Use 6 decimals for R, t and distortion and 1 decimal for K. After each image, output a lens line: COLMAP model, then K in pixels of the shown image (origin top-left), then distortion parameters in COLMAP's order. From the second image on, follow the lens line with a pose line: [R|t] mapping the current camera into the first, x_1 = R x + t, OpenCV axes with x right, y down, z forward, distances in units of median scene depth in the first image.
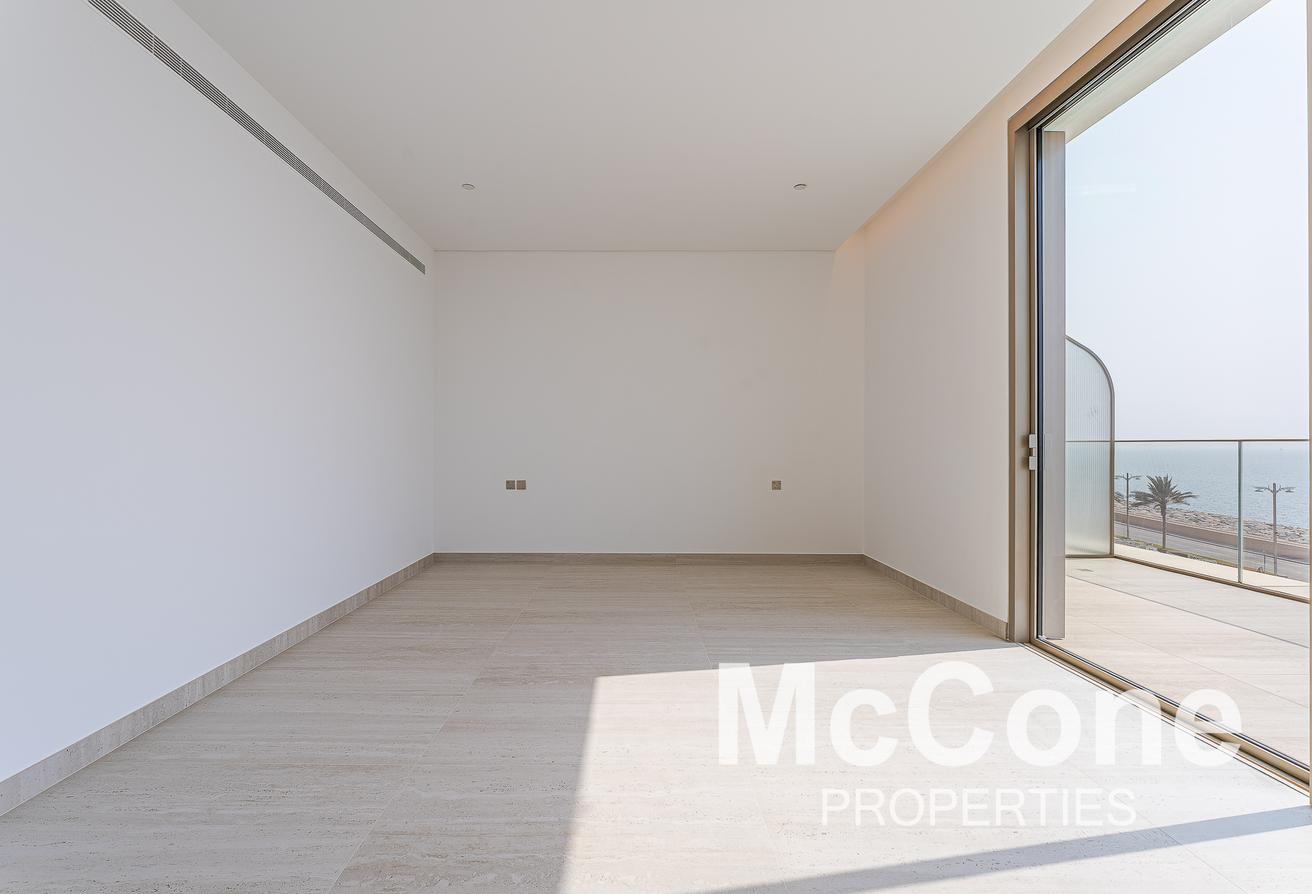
lens RADIAL K [[538.1, 0, 618.9], [0, 538.1, 445.2], [0, 0, 1]] dist [0.000268, -0.000707]
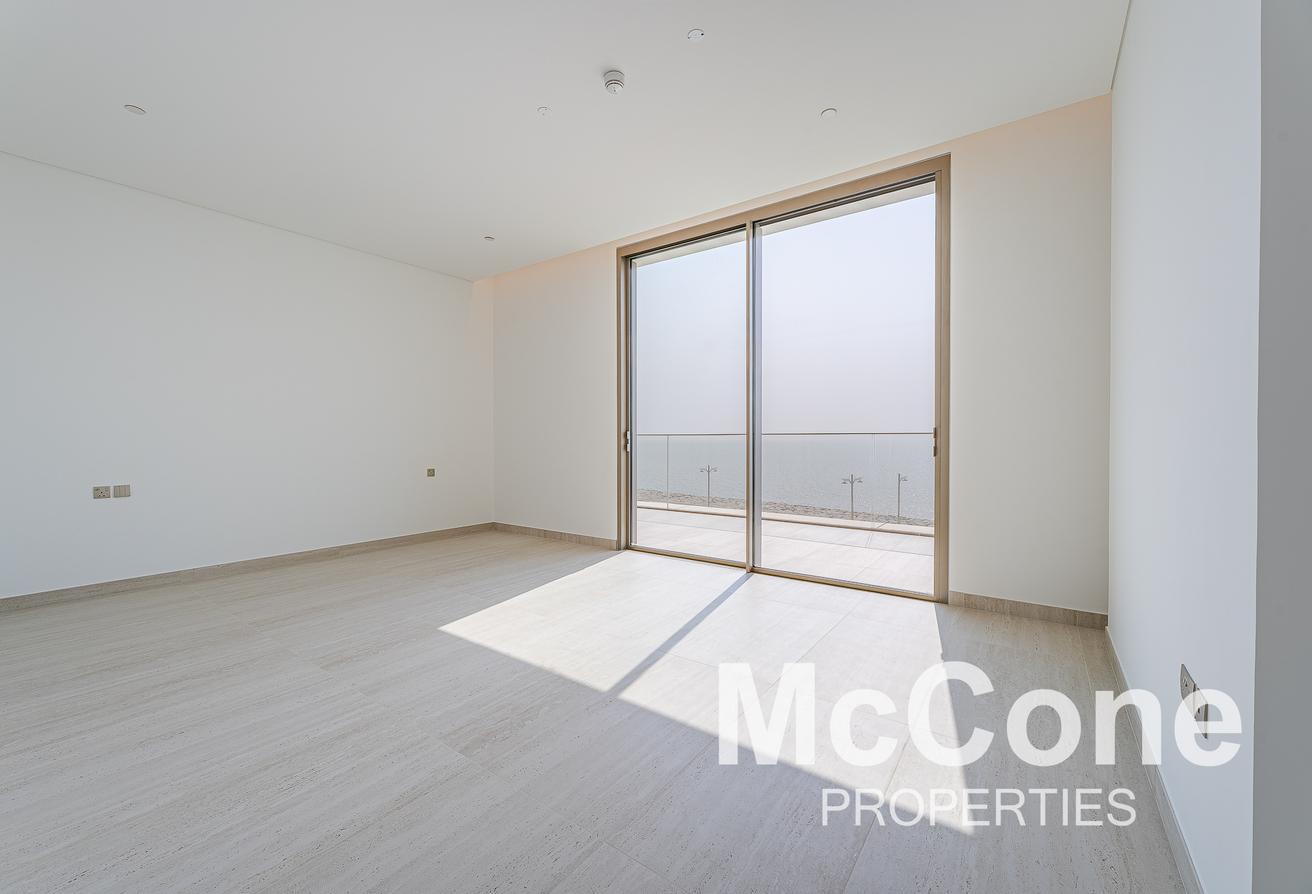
lens RADIAL K [[538.1, 0, 645.7], [0, 538.1, 437.5], [0, 0, 1]] dist [0.000268, -0.000707]
pose [[0.579330, 0.000159, 0.815093, -0.638885], [0.002388, 0.999995, -0.001892, 0.004033], [-0.815090, 0.003042, 0.579327, -0.075005]]
